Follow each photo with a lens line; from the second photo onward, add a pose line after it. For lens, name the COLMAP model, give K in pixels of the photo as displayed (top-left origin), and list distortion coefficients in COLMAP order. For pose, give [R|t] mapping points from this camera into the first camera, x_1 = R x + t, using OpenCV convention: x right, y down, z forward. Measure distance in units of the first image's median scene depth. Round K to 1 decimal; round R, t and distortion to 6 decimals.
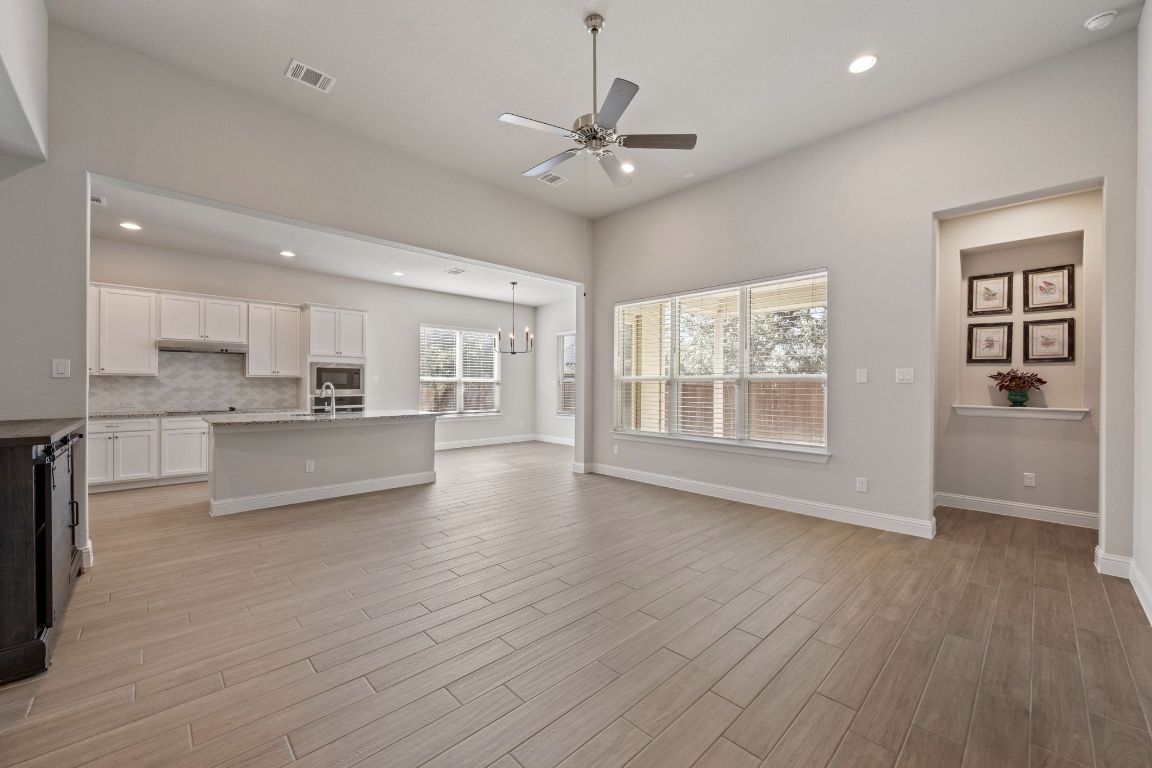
lens RADIAL K [[448.1, 0, 576.3], [0, 448.1, 386.2], [0, 0, 1]] dist [-0.002847, -0.000030]
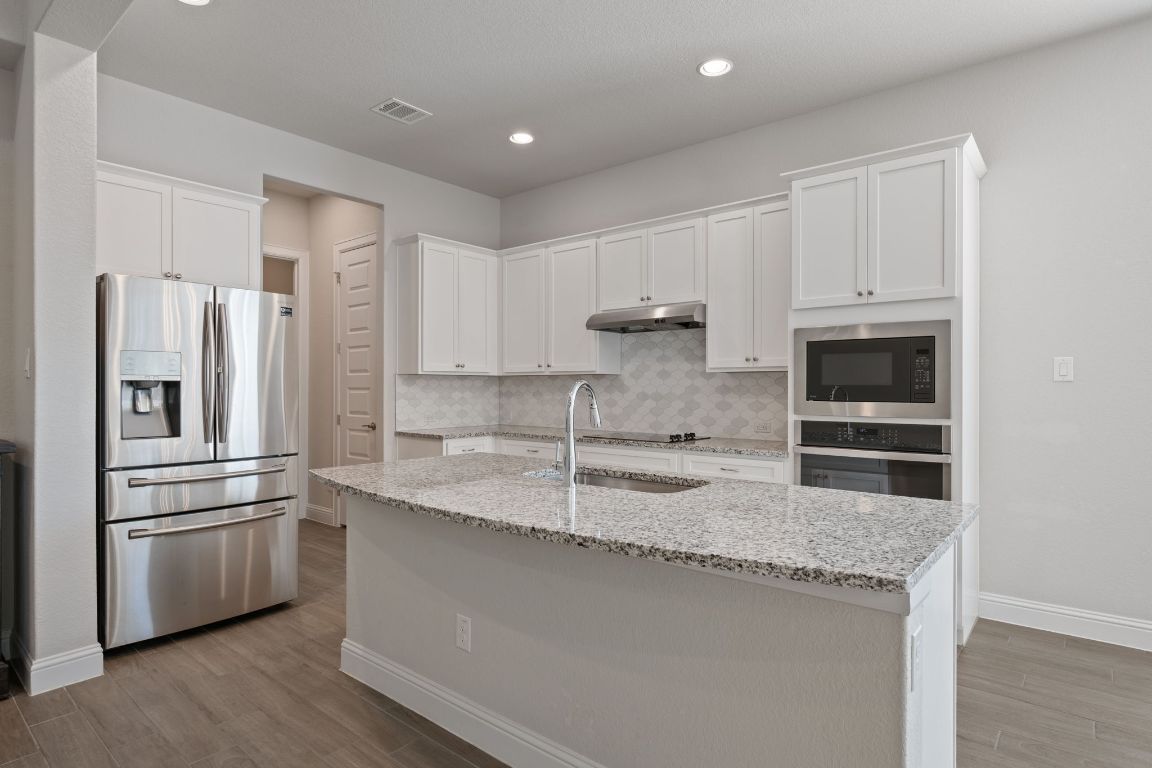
lens RADIAL K [[614.8, 0, 575.5], [0, 614.8, 385.3], [0, 0, 1]] dist [0.001057, -0.000997]
pose [[0.100319, -0.006847, -0.994932, -0.100193], [-0.002723, 0.999971, -0.007156, -0.001555], [0.994952, 0.003427, 0.100297, 0.797982]]
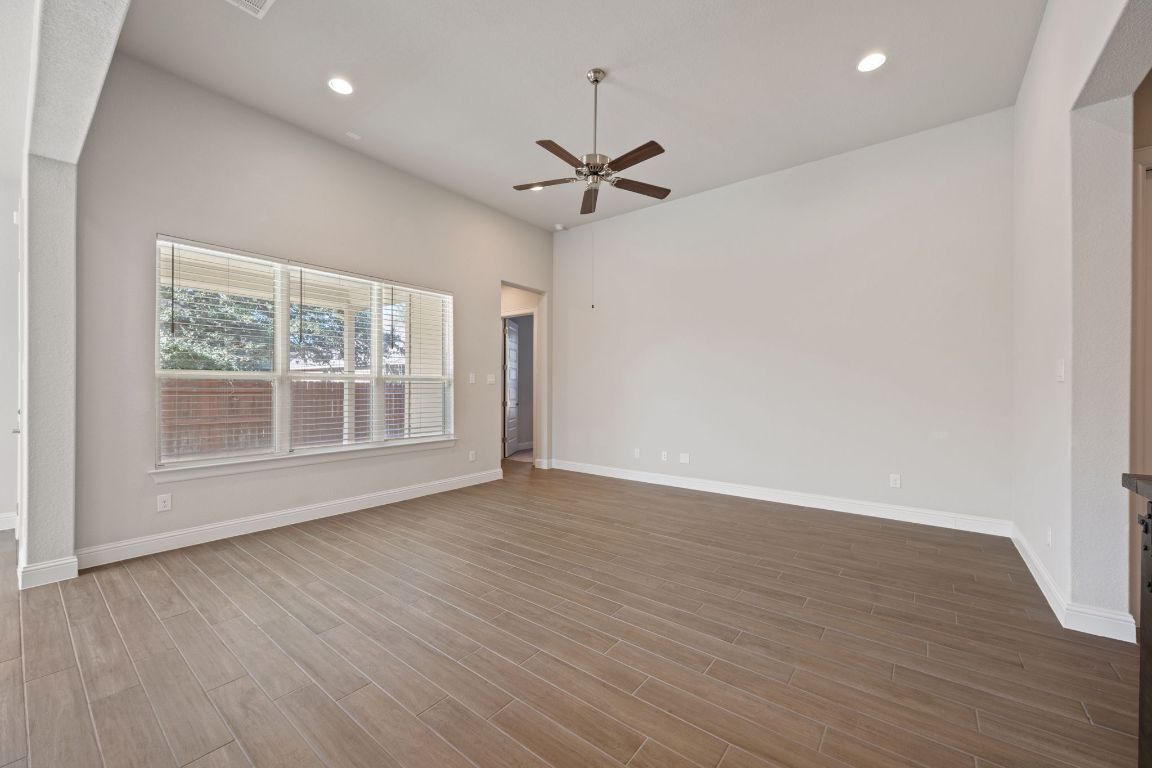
lens RADIAL K [[448.1, 0, 575.7], [0, 448.1, 386.9], [0, 0, 1]] dist [-0.002847, -0.000030]
pose [[-0.136258, -0.006577, 0.990652, -0.517941], [-0.002382, 0.999977, 0.006311, -0.004372], [-0.990671, -0.001500, -0.136271, 0.565712]]
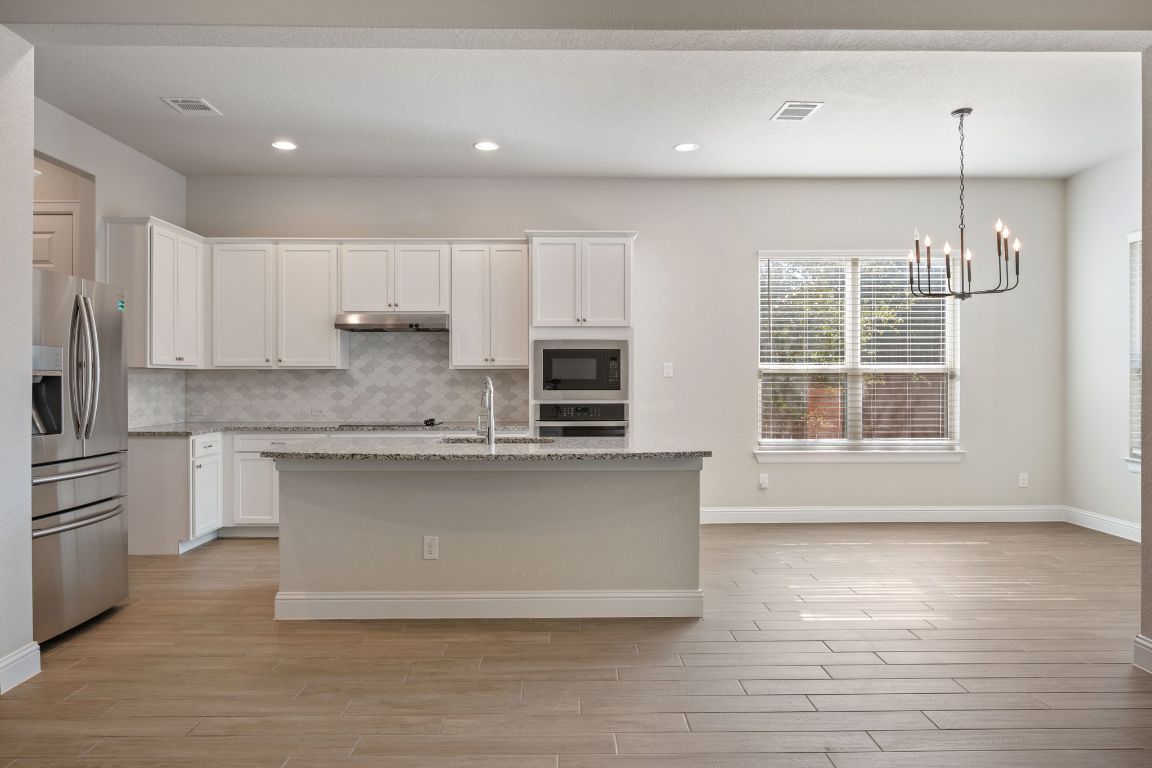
lens RADIAL K [[746.5, 0, 575.6], [0, 746.5, 376.1], [0, 0, 1]] dist [-0.006799, 0.001317]
pose [[0.728870, -0.008934, -0.684594, 0.064494], [0.003095, 0.999948, -0.009754, -0.000806], [0.684645, 0.004990, 0.728859, 0.392501]]
